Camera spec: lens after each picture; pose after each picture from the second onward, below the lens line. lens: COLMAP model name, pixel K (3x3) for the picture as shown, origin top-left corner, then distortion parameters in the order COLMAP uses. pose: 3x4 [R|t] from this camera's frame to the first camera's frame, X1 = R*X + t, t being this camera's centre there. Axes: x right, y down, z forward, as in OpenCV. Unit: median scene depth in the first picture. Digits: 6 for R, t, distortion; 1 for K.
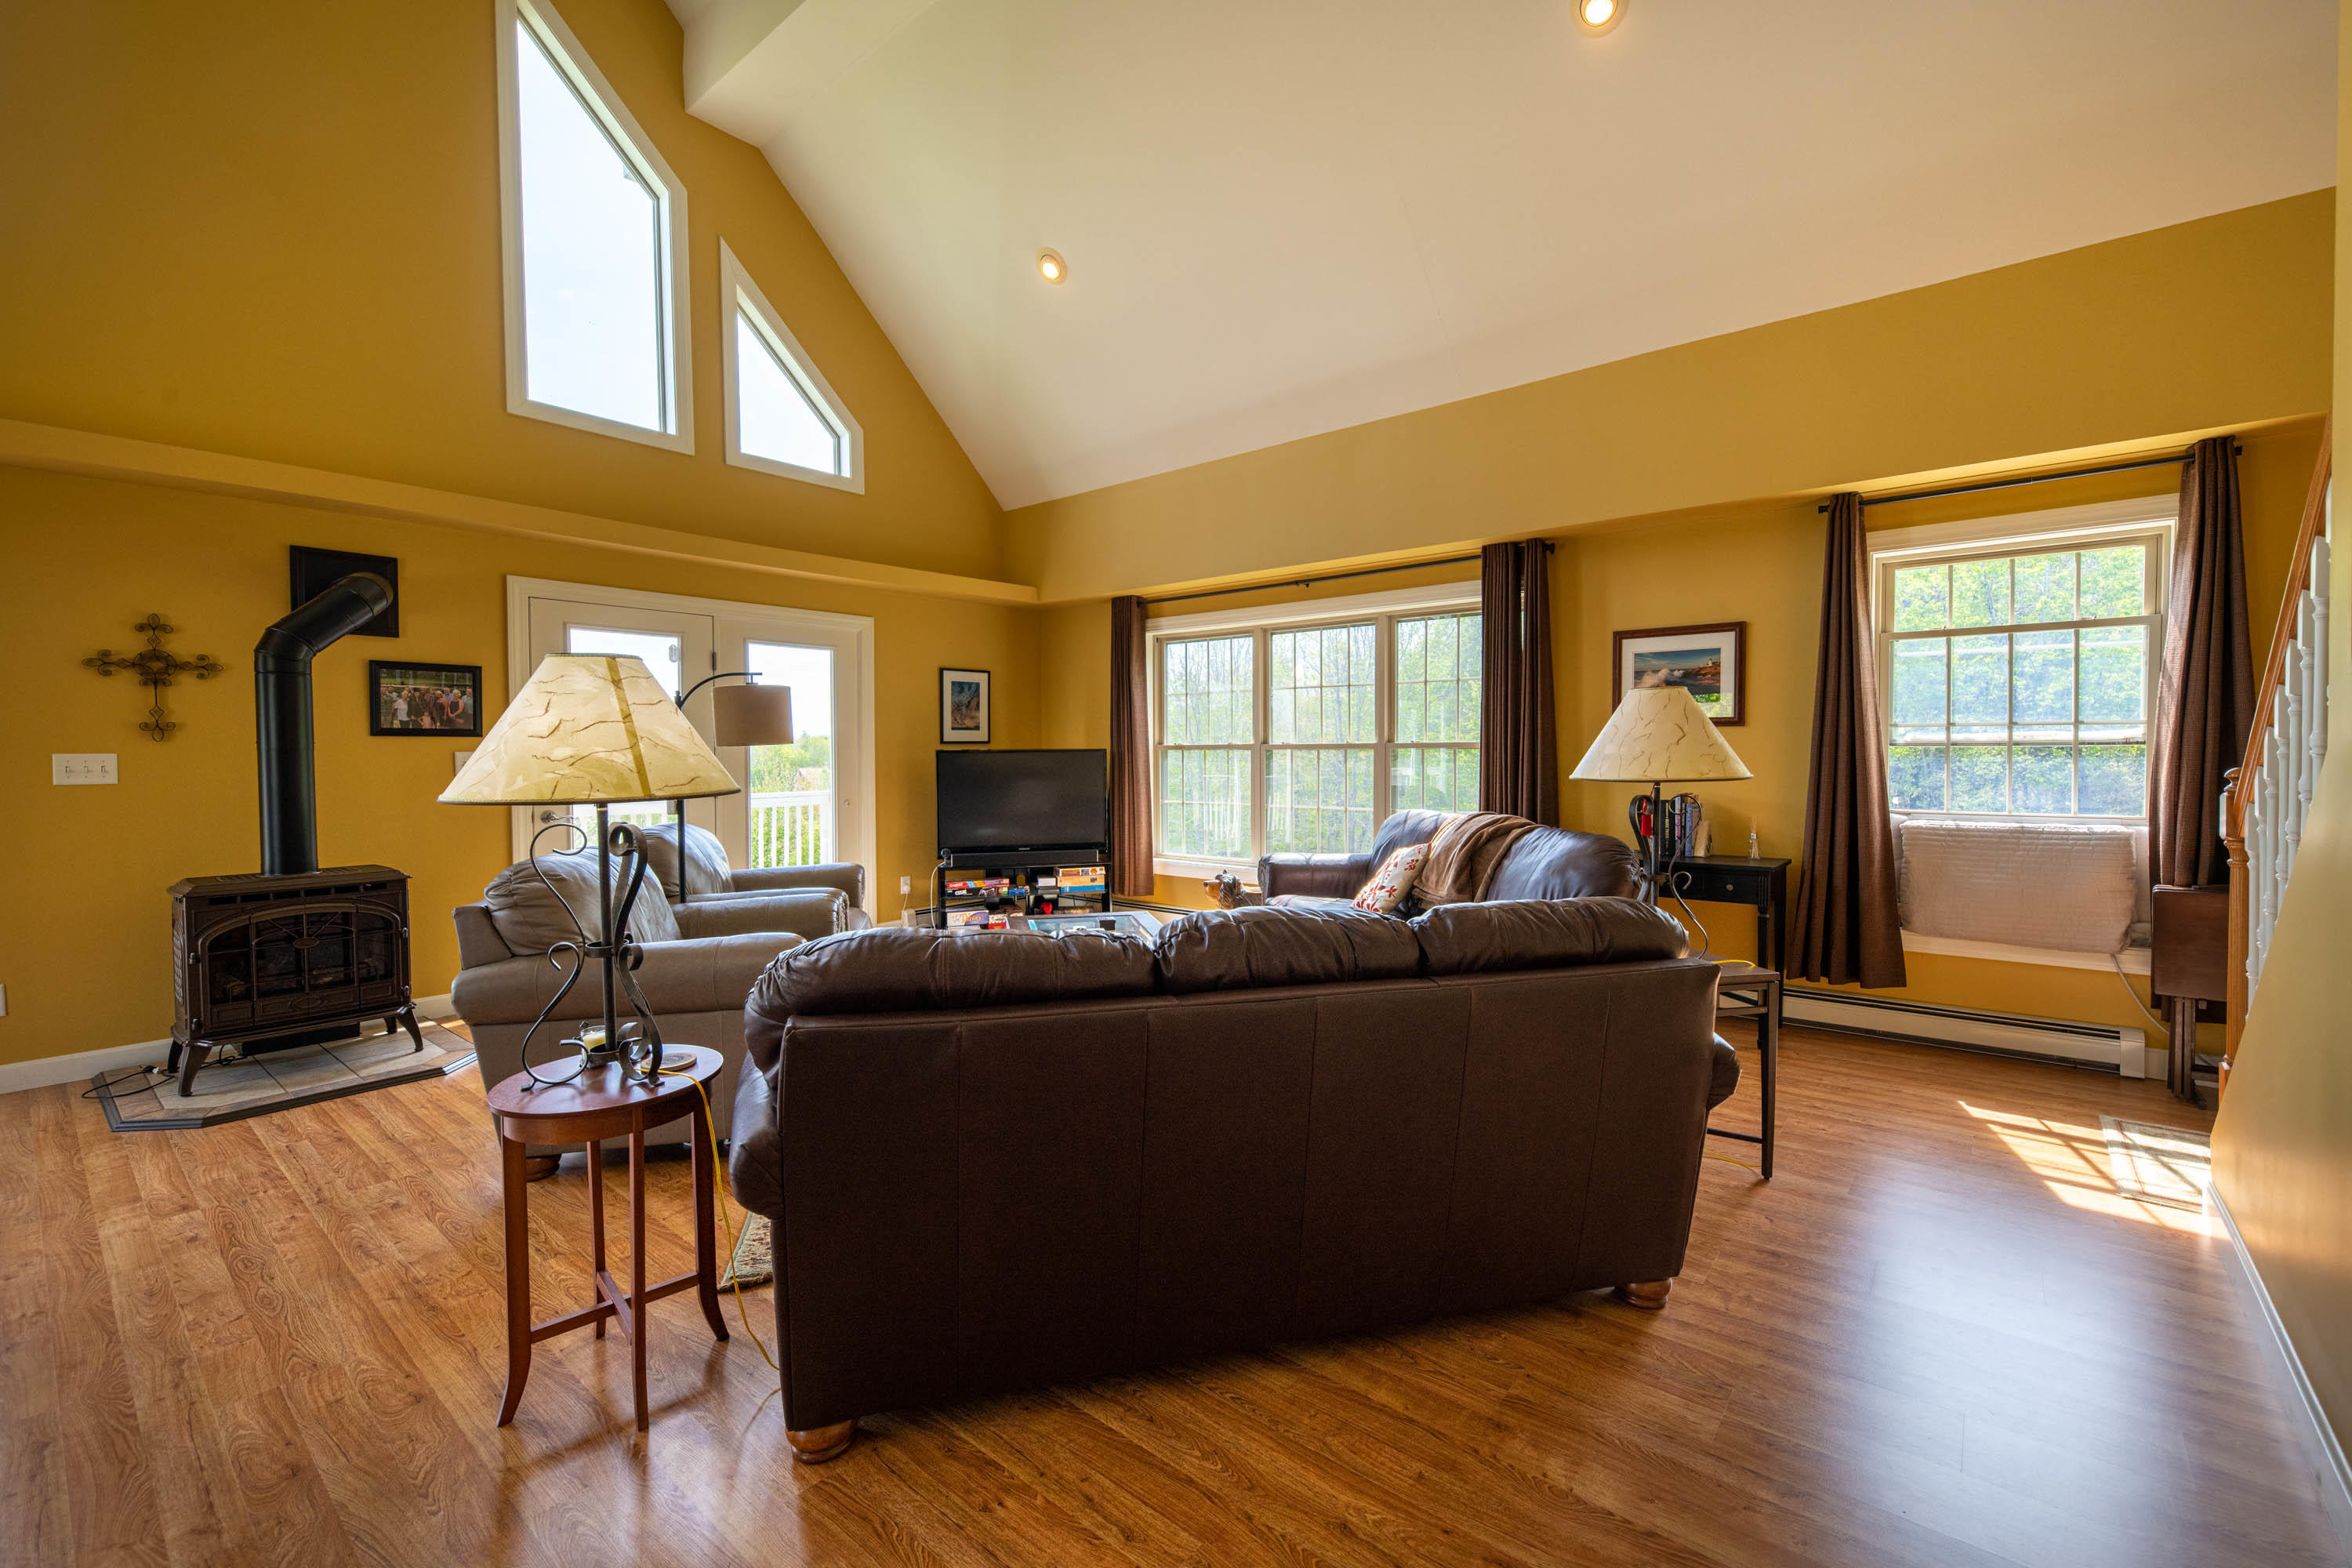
lens RADIAL K [[1019.8, 0, 1186.7], [0, 1019.8, 781.2], [0, 0, 1]] dist [0.002567, -0.000423]
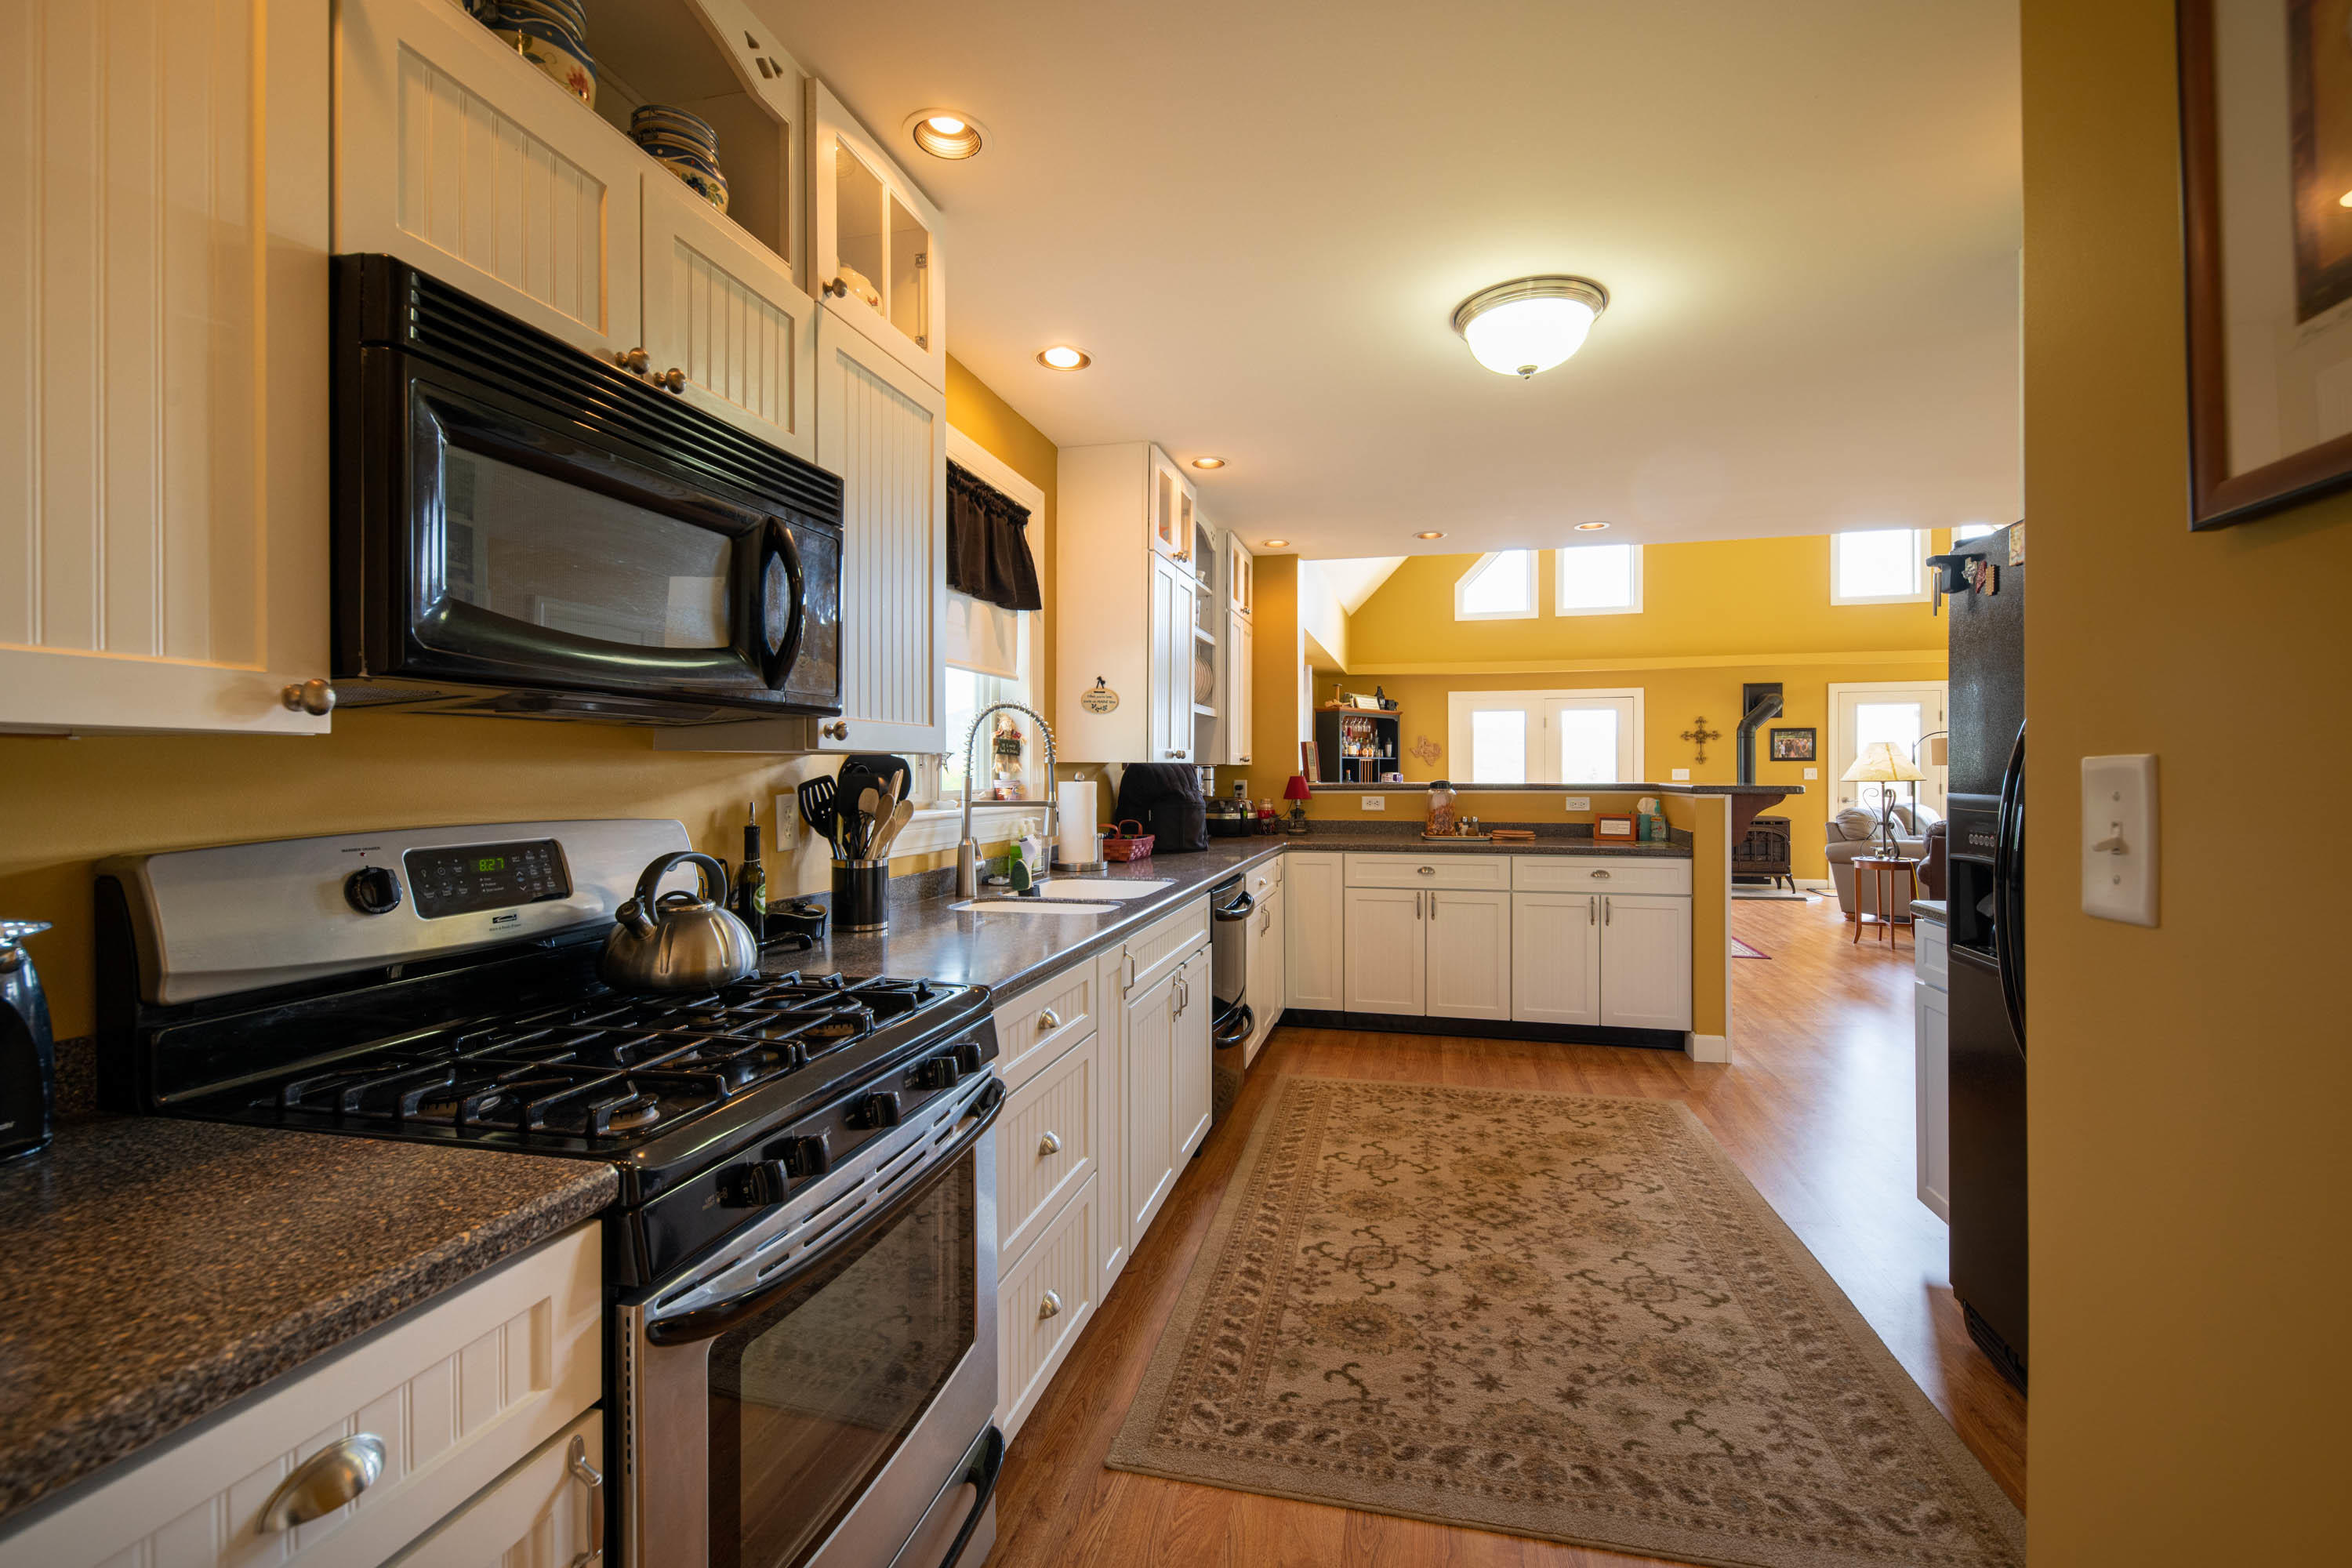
lens RADIAL K [[995.9, 0, 1181.5], [0, 995.9, 777.4], [0, 0, 1]] dist [0.007725, -0.003169]
pose [[0.443541, 0.009445, -0.896204, 0.712677], [-0.026282, 0.999652, -0.002472, 0.037606], [0.895869, 0.024650, 0.443635, -1.334336]]
